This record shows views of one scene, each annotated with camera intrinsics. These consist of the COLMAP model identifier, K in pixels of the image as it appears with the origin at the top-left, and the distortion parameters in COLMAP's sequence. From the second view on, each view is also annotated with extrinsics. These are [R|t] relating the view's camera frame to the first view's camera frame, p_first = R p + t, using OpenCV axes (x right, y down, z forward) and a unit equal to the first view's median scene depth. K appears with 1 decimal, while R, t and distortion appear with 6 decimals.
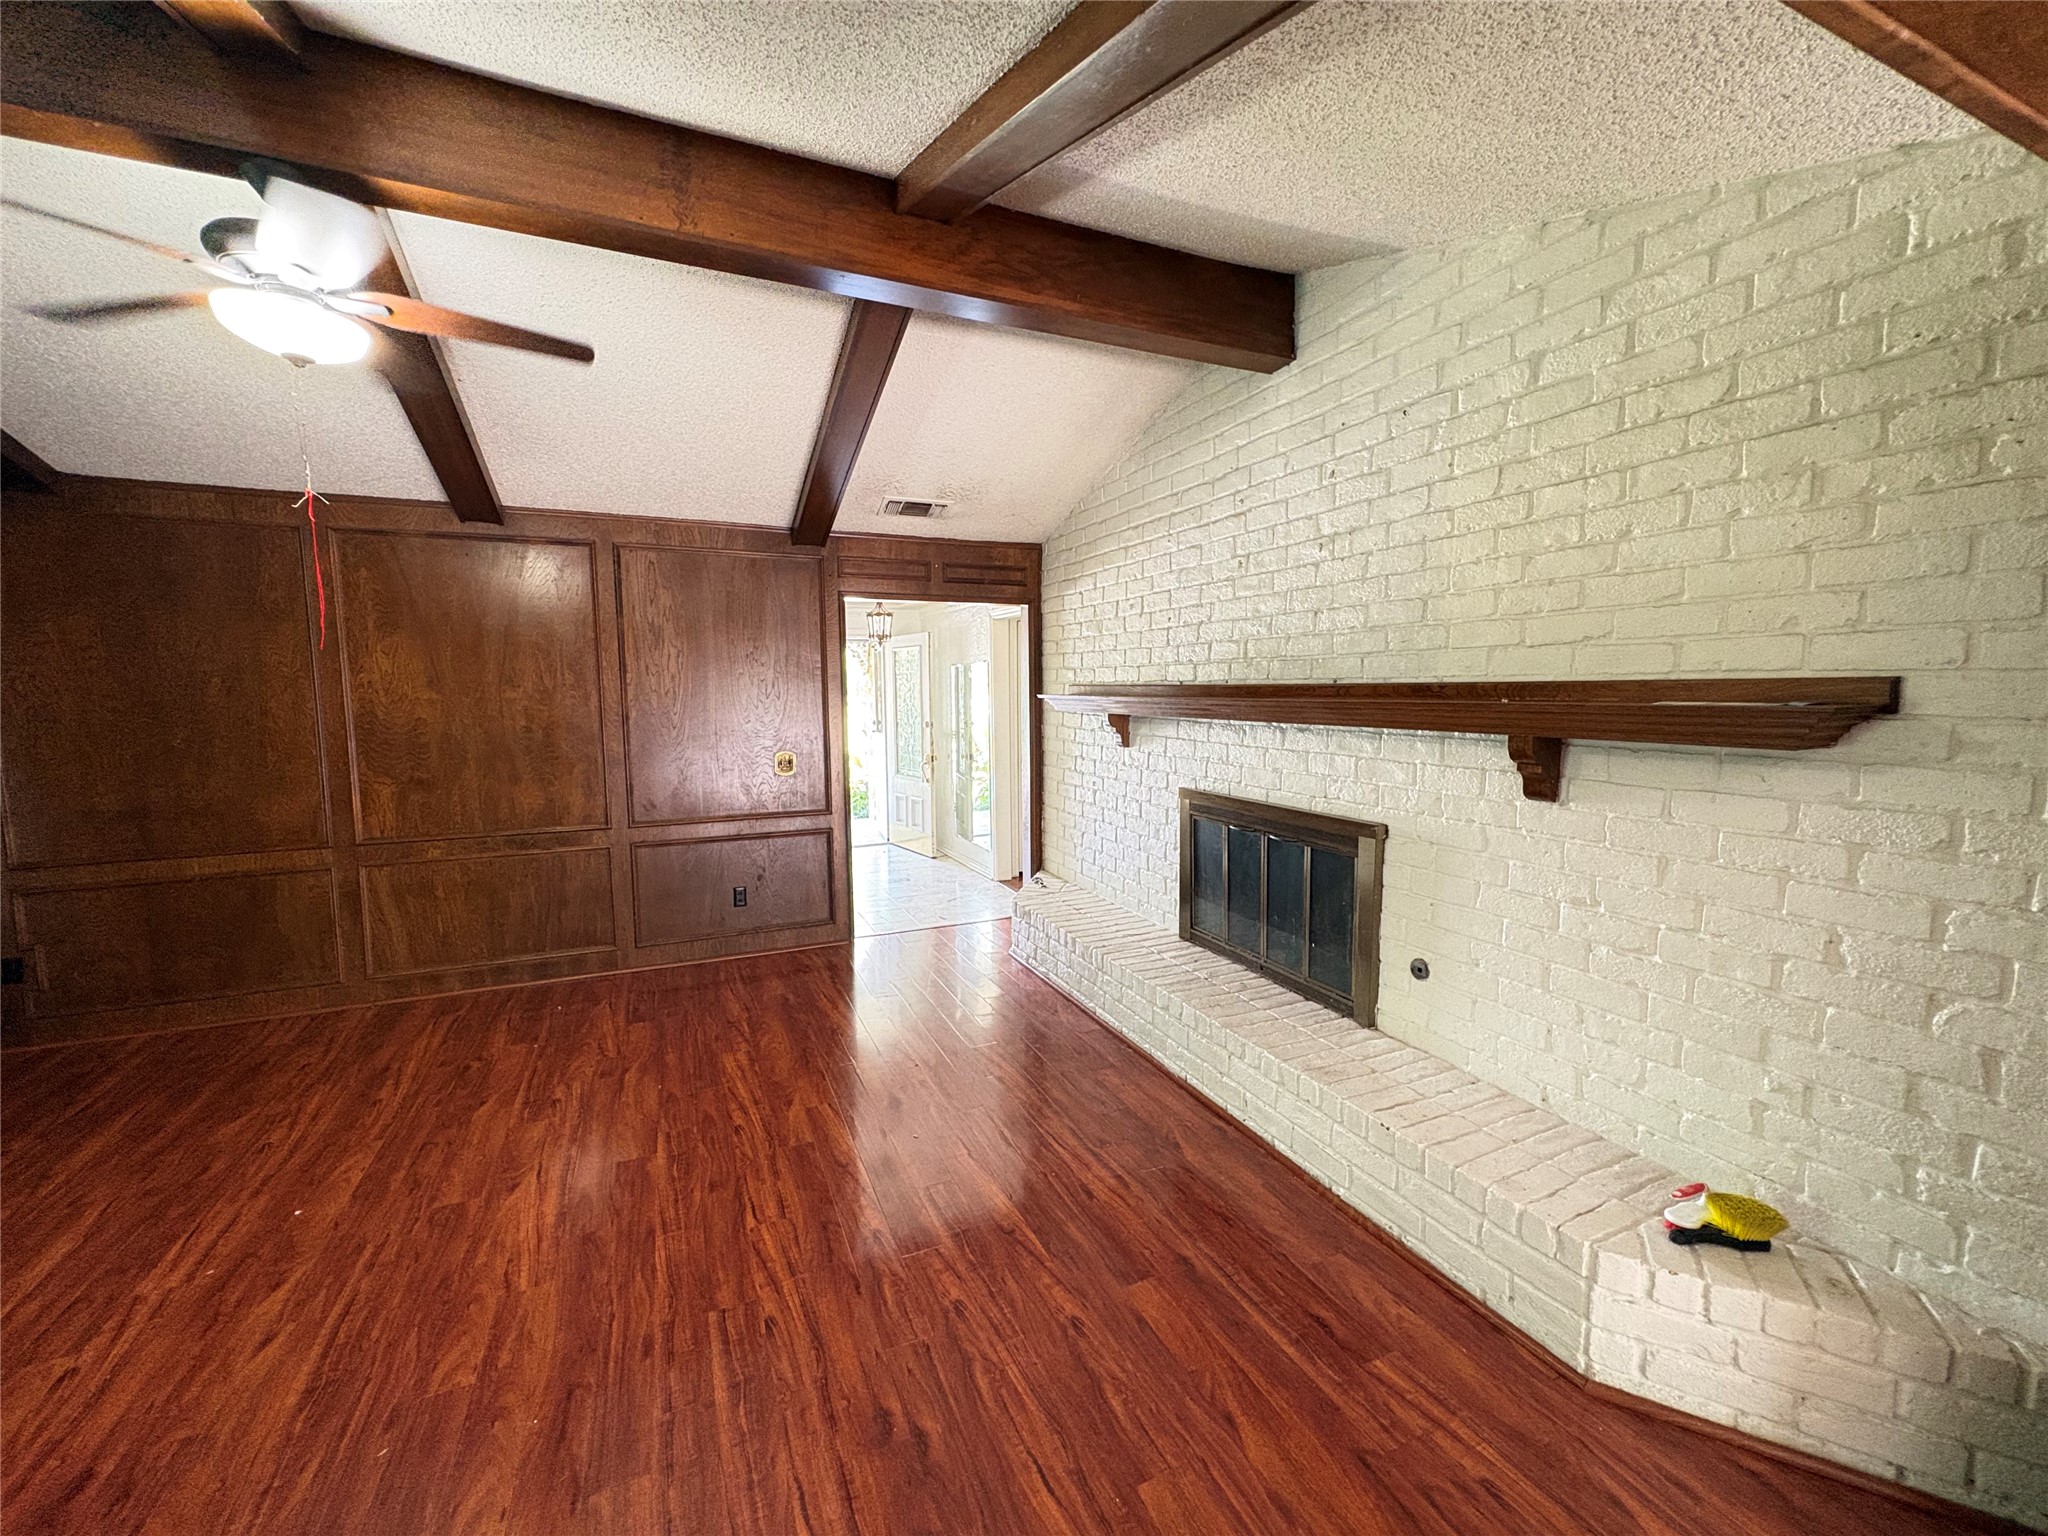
lens RADIAL K [[819.5, 0, 1022.7], [0, 819.5, 767.9], [0, 0, 1]] dist [0.002430, -0.000153]
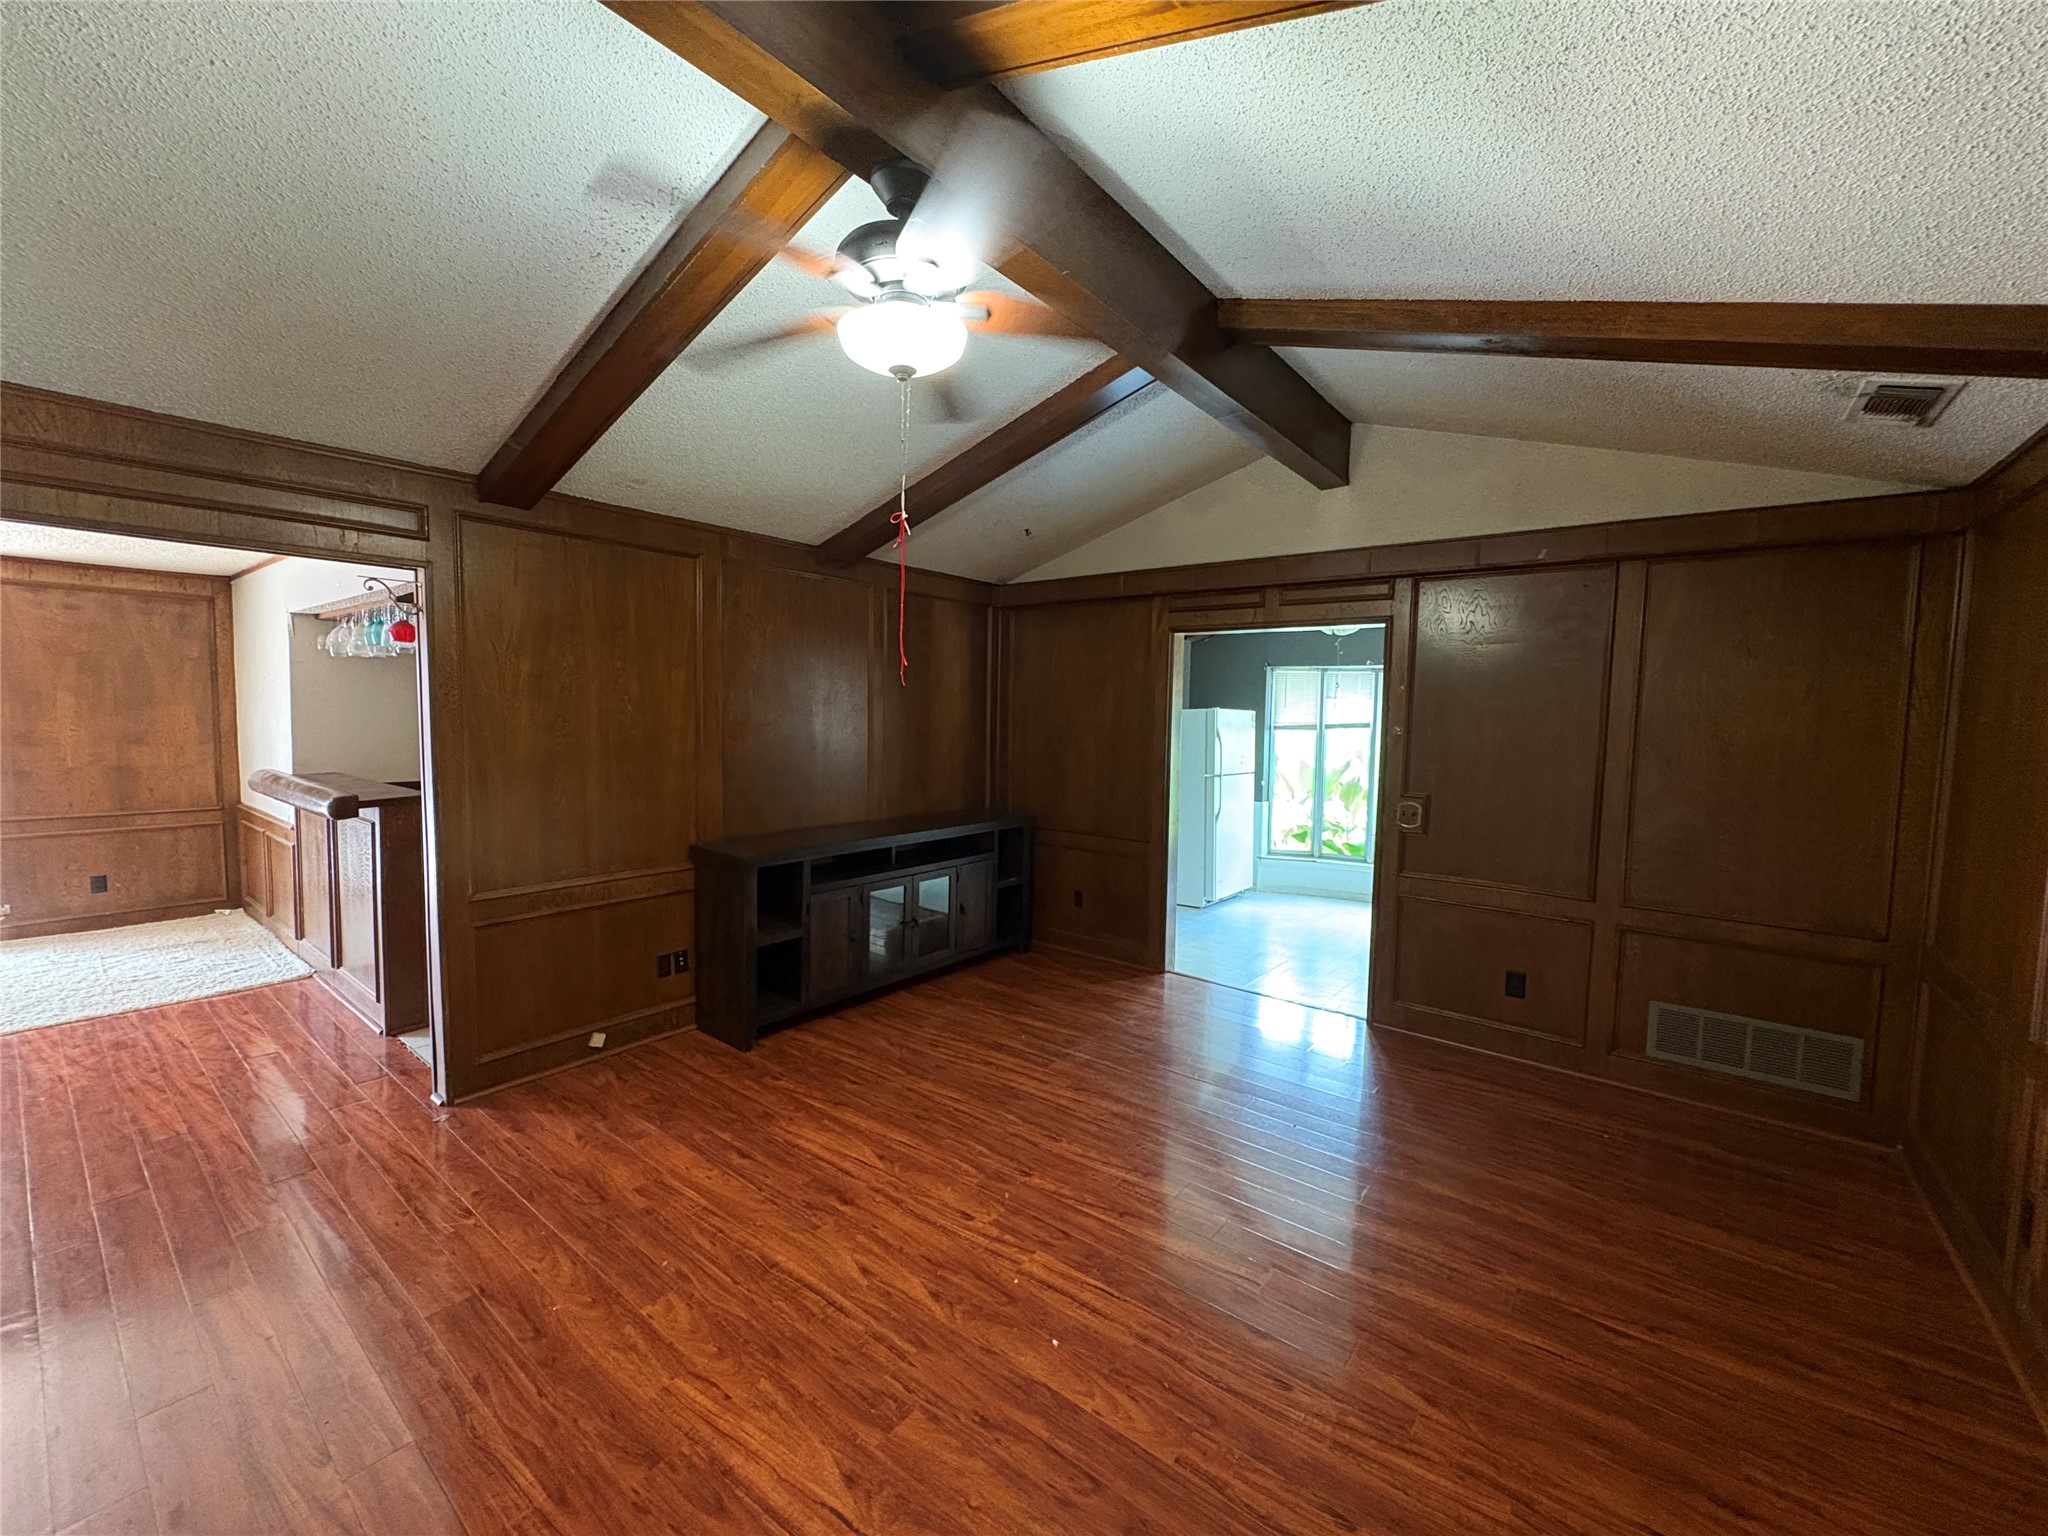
lens RADIAL K [[819.5, 0, 1025.5], [0, 819.5, 768.0], [0, 0, 1]] dist [0.002430, -0.000153]
pose [[-0.881026, 0.018212, -0.472718, -0.490937], [-0.062432, 0.986042, 0.154346, -0.187193], [0.468931, 0.165495, -0.867591, 1.721413]]
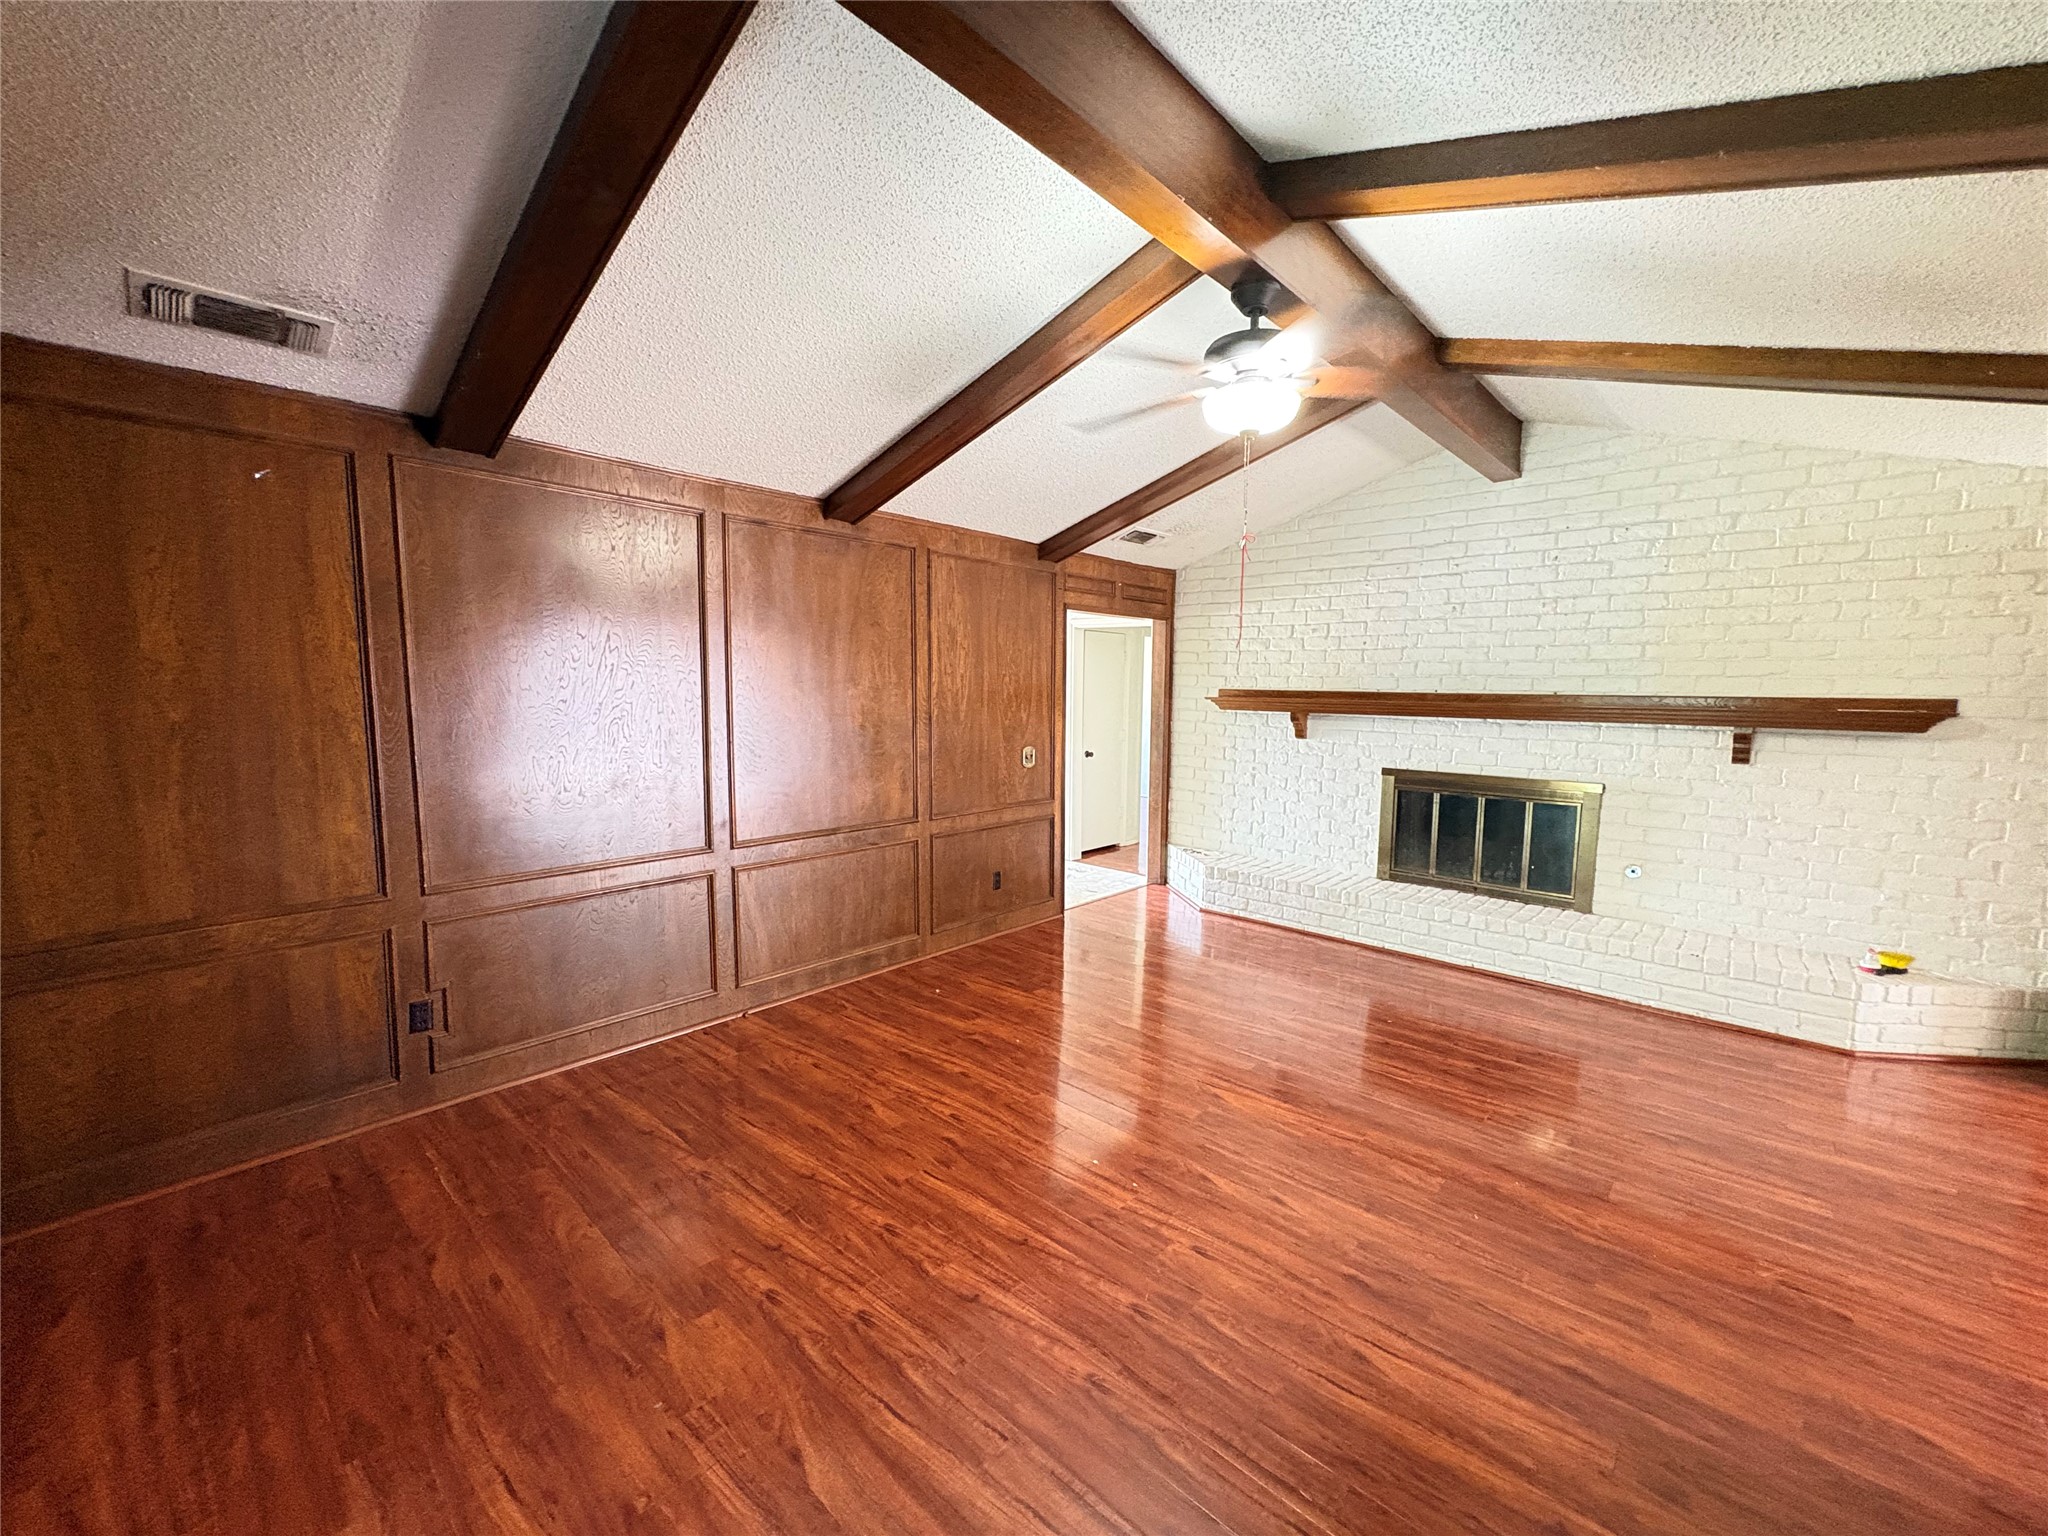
lens RADIAL K [[819.5, 0, 1023.7], [0, 819.5, 767.8], [0, 0, 1]] dist [0.002430, -0.000153]
pose [[0.917253, -0.023741, 0.397597, -1.518643], [0.022243, 0.999717, 0.008381, -0.000617], [-0.397683, 0.001156, 0.917522, -0.019351]]
